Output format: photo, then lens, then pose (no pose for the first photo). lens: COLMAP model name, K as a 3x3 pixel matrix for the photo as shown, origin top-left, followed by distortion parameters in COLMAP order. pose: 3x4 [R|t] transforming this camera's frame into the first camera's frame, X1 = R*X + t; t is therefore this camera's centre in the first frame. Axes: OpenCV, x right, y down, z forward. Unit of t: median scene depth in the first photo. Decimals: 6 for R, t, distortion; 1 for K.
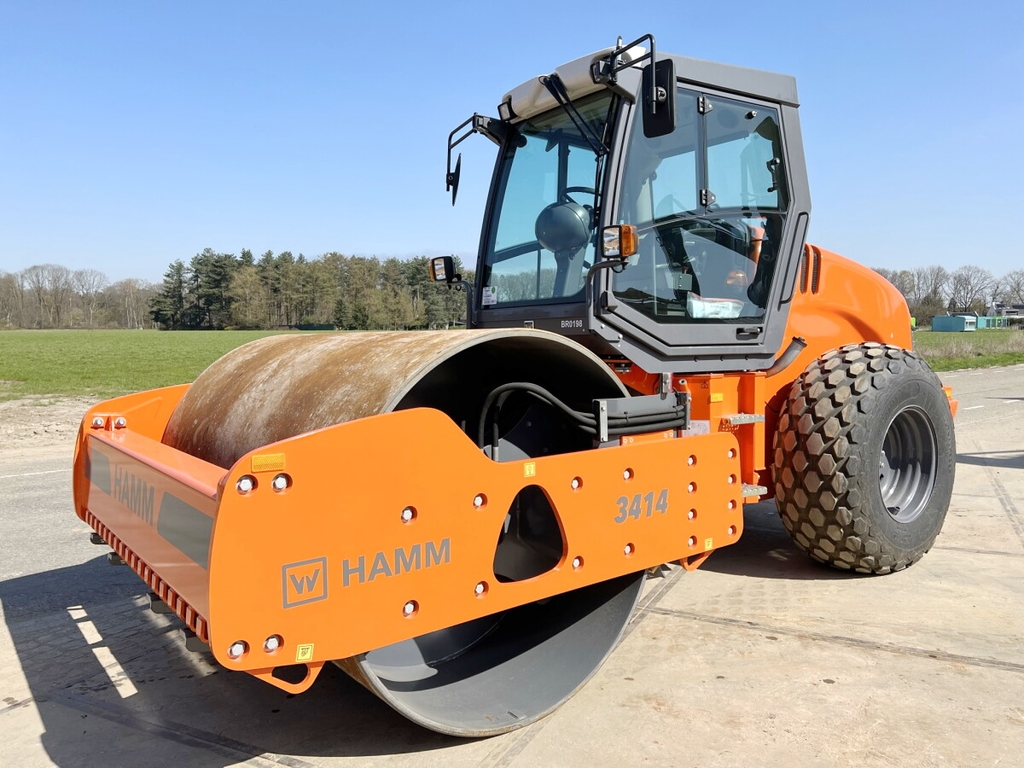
lens RADIAL K [[764.9, 0, 517.2], [0, 764.9, 386.3], [0, 0, 1]] dist [0.061771, -0.061328]
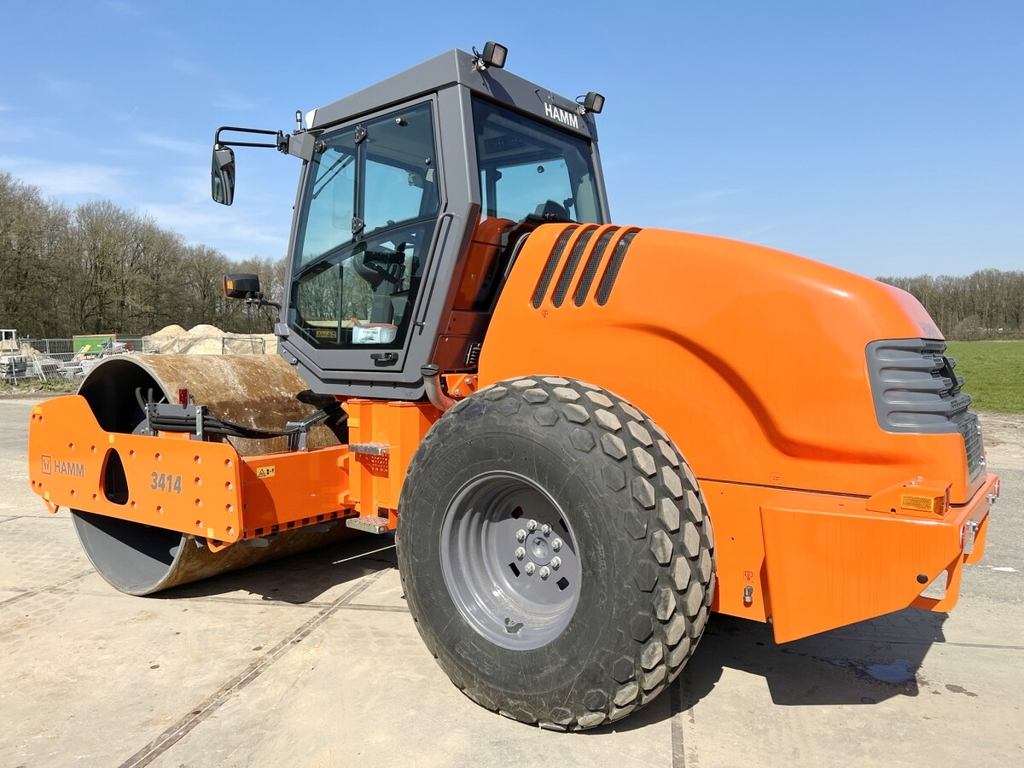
lens RADIAL K [[764.9, 0, 517.2], [0, 764.9, 386.3], [0, 0, 1]] dist [0.061771, -0.061328]
pose [[0.281561, 0.052587, -0.958101, 1.704626], [-0.060009, 0.997508, 0.037115, -0.110937], [0.957665, 0.047044, 0.284015, 1.224571]]
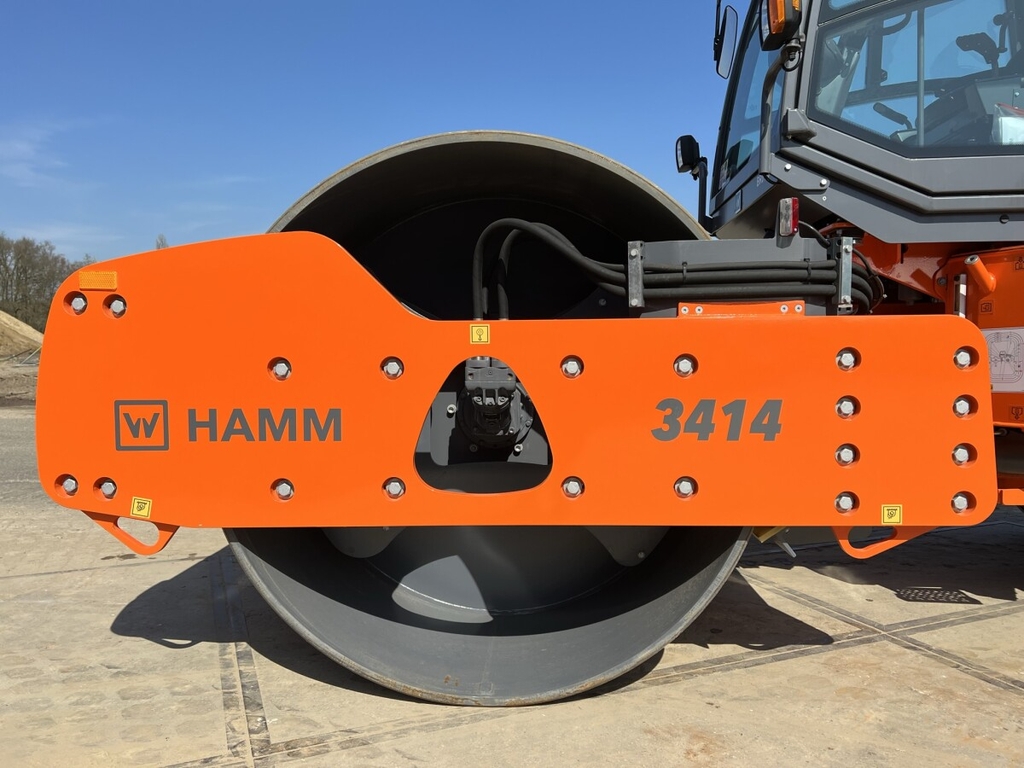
lens RADIAL K [[784.0, 0, 508.3], [0, 784.0, 376.8], [0, 0, 1]] dist [0.046331, -0.057764]
pose [[0.766568, 0.035279, -0.641194, 0.440757], [-0.046842, 0.998902, -0.001040, 0.132132], [0.640453, 0.030833, 0.767378, 0.423926]]
